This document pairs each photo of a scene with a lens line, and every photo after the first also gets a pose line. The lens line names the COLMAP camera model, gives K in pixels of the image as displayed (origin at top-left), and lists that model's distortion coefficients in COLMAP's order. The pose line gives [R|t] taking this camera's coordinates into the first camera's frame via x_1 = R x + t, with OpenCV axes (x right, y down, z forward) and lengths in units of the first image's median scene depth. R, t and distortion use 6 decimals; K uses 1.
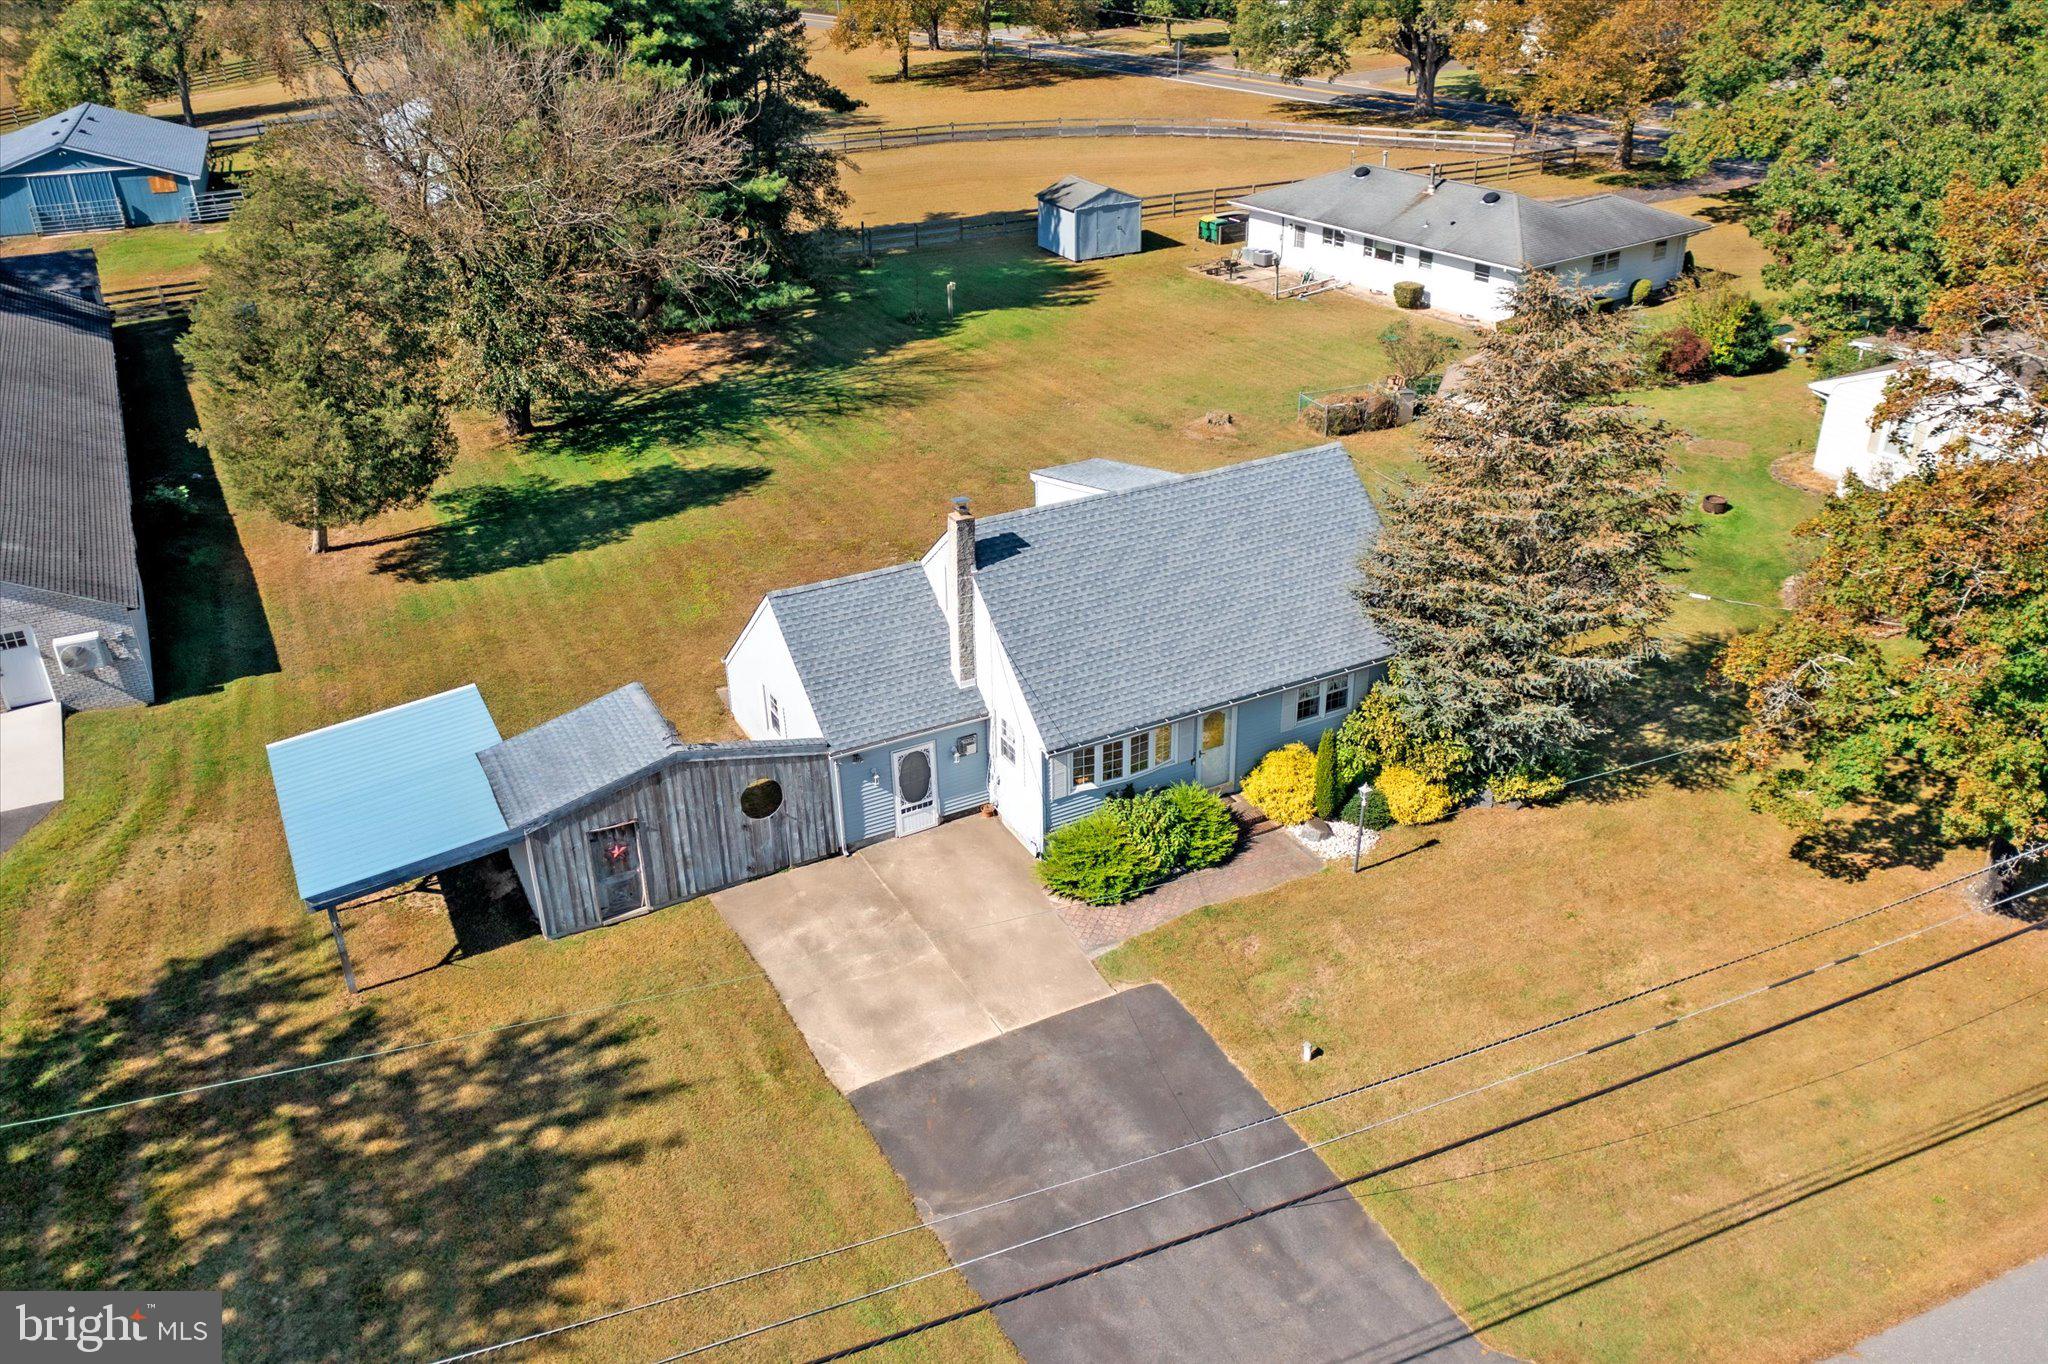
lens RADIAL K [[1691.0, 0, 1024.0], [0, 1691.0, 682.0], [0, 0, 1]] dist [0.017282, 0.000768]
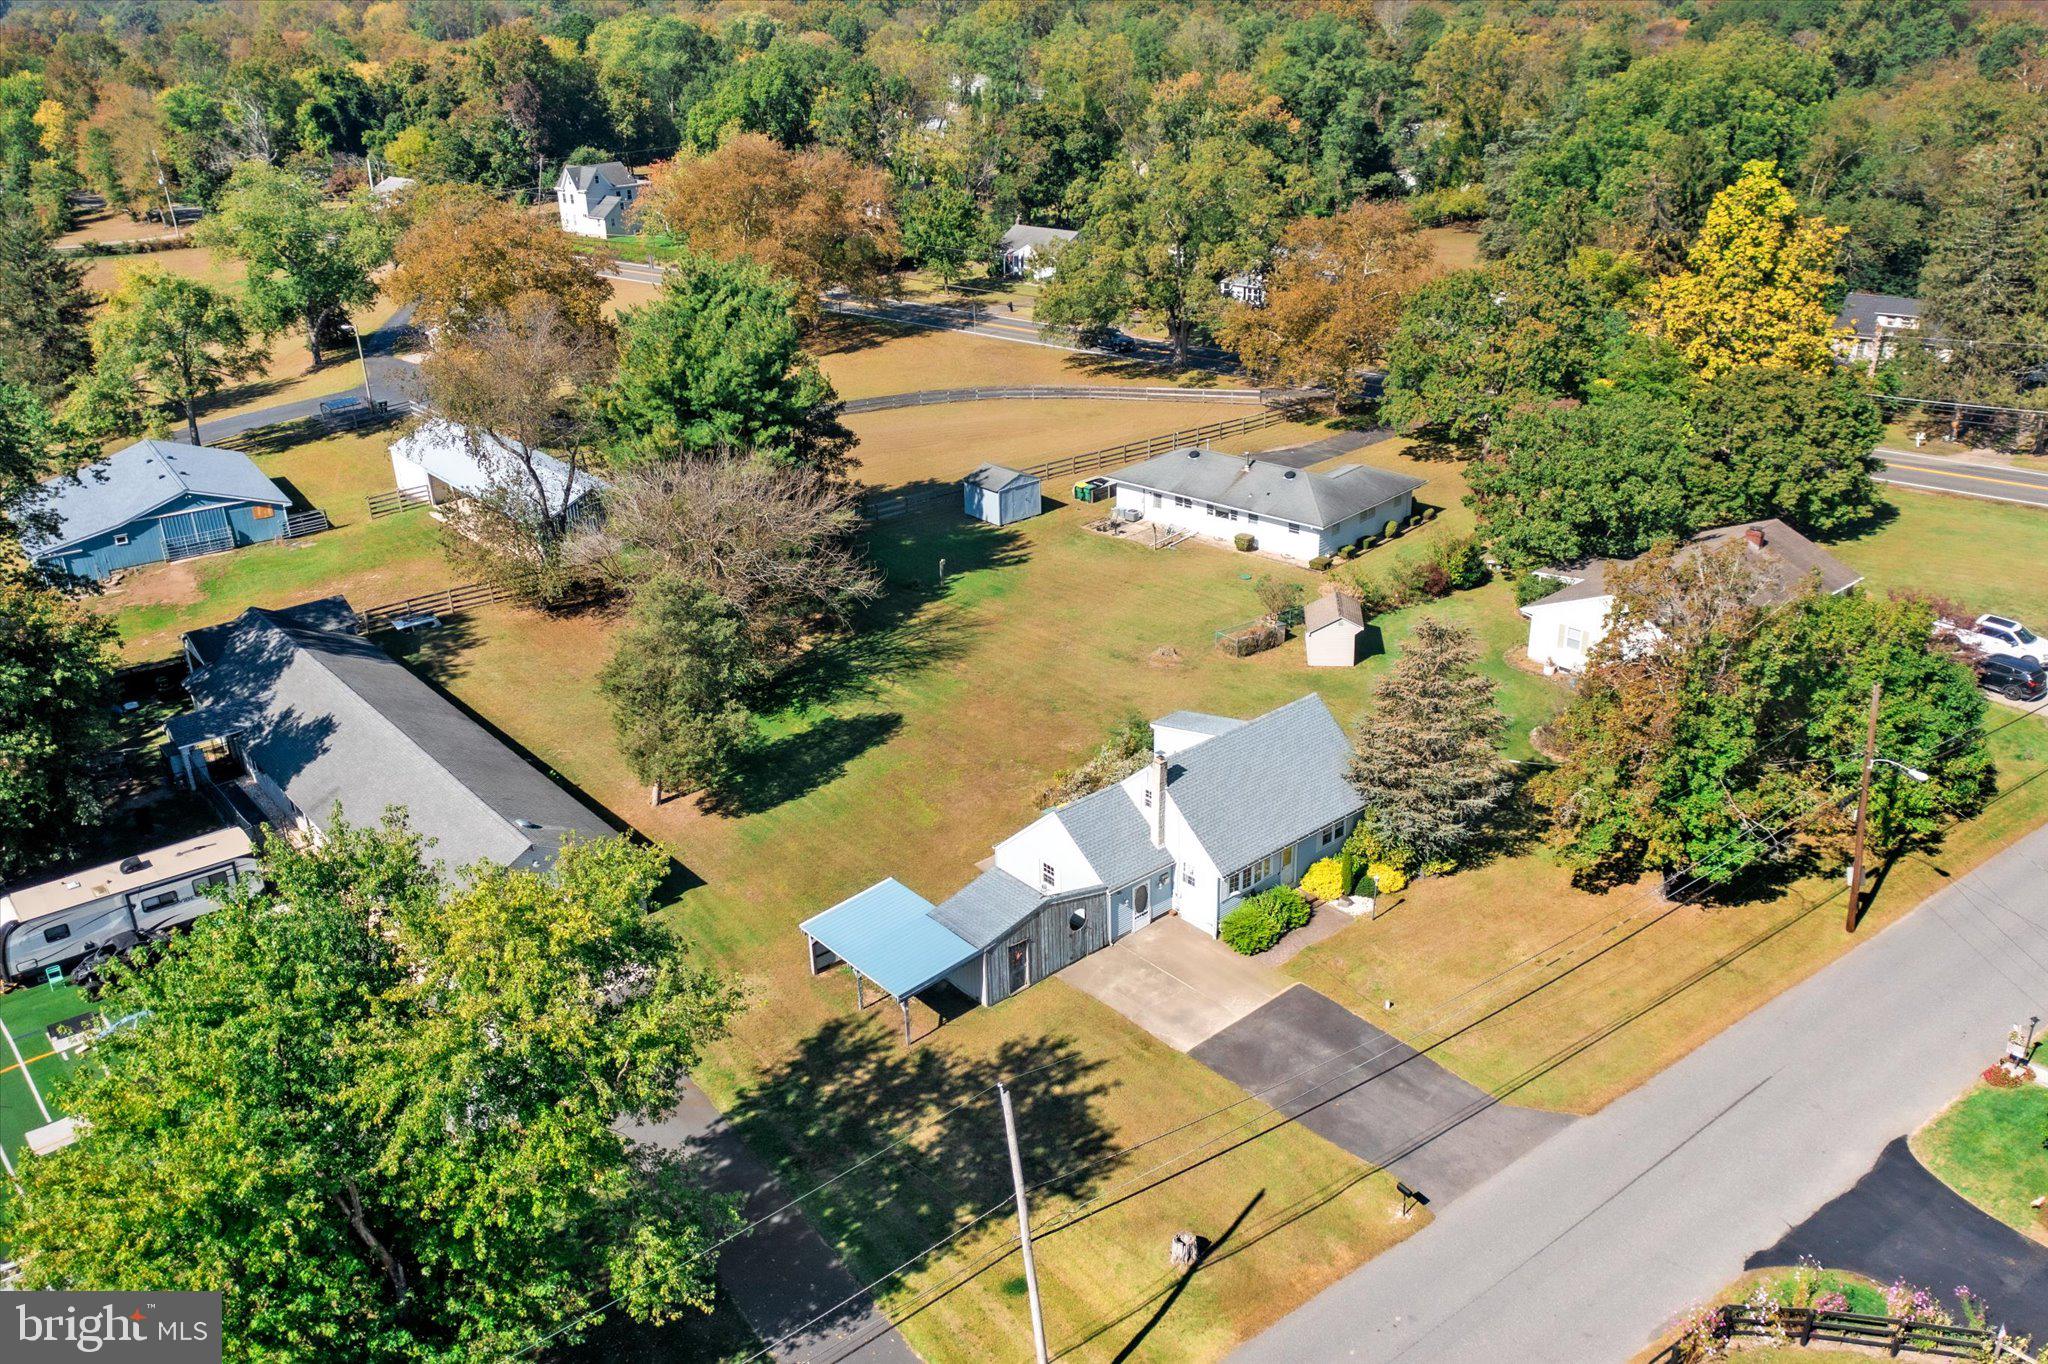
lens RADIAL K [[1691.0, 0, 1024.0], [0, 1691.0, 682.0], [0, 0, 1]] dist [0.017282, 0.000768]
pose [[0.976688, -0.095191, 0.192403, -0.522658], [0.107582, 0.992674, -0.054989, -0.092376], [-0.185759, 0.074406, 0.979774, -0.826730]]
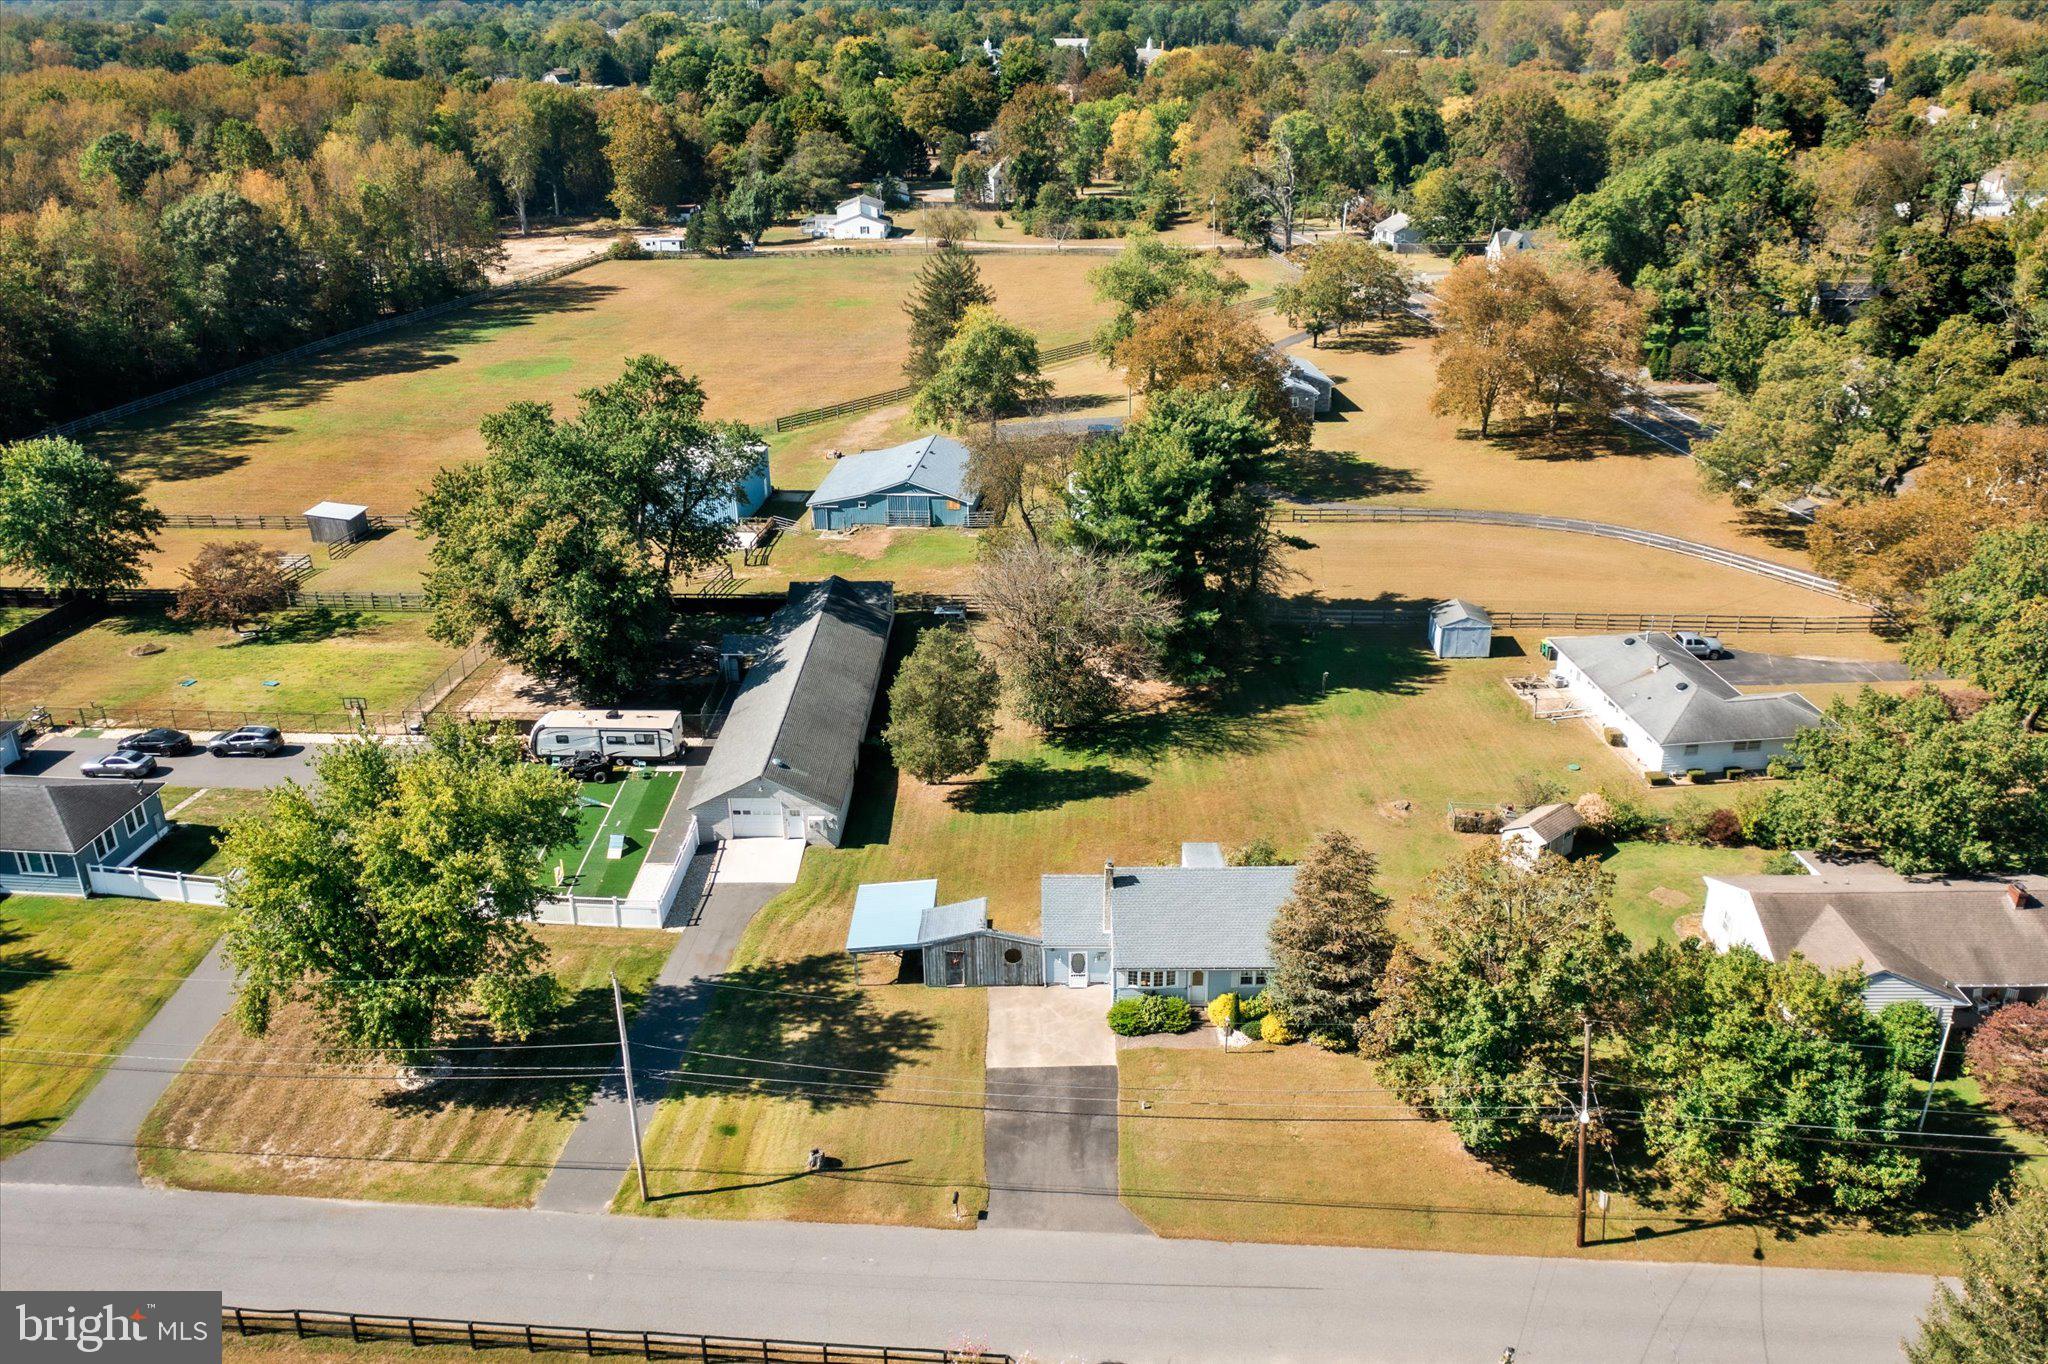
lens RADIAL K [[1661.5, 0, 957.1], [0, 1661.5, 684.4], [0, 0, 1]] dist [0.013267, 0.009655]
pose [[0.865151, 0.195445, -0.461860, 0.805407], [-0.217559, 0.976032, 0.005498, -0.308521], [0.451865, 0.095725, 0.886936, -1.238629]]
